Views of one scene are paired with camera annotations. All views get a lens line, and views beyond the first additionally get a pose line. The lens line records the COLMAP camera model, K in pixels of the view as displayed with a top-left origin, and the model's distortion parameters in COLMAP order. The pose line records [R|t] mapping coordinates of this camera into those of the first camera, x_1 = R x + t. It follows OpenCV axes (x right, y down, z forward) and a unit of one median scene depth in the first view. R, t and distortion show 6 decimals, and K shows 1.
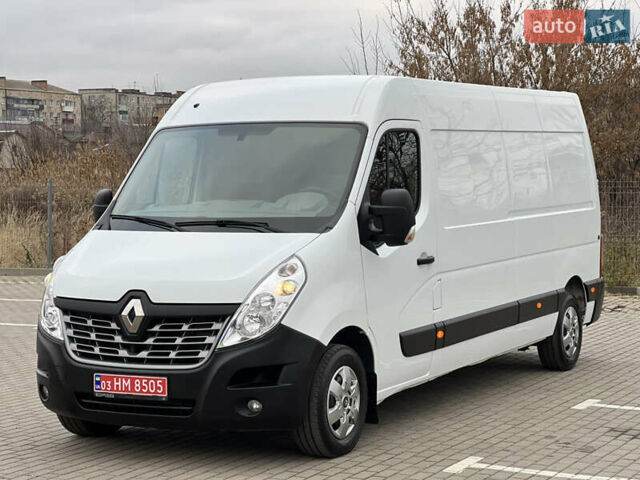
lens RADIAL K [[1415.3, 0, 320.2], [0, 1415.3, 244.7], [0, 0, 1]] dist [0.212314, 0.000000]
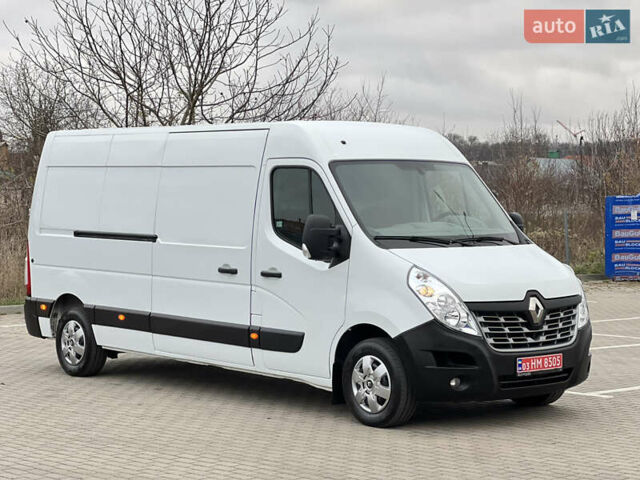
lens RADIAL K [[1443.7, 0, 322.8], [0, 1443.7, 234.8], [0, 0, 1]] dist [0.107442, 0.000000]
pose [[0.357195, -0.014642, 0.933915, -1.410626], [0.043304, 0.999062, -0.000899, -0.025322], [-0.933025, 0.040764, 0.357494, 0.695474]]
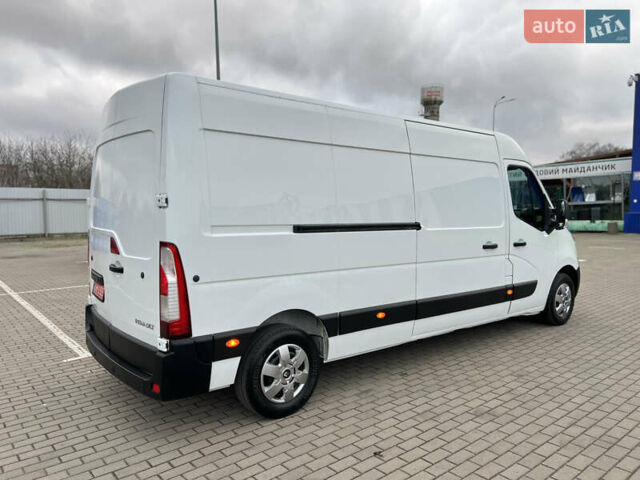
lens RADIAL K [[484.5, 0, 324.3], [0, 484.5, 240.5], [0, 0, 1]] dist [0.037217, -0.022853]
pose [[-0.919299, -0.016413, 0.393217, -0.140884], [0.031179, 0.992952, 0.114341, -0.077873], [-0.392323, 0.117374, -0.912308, 1.935213]]
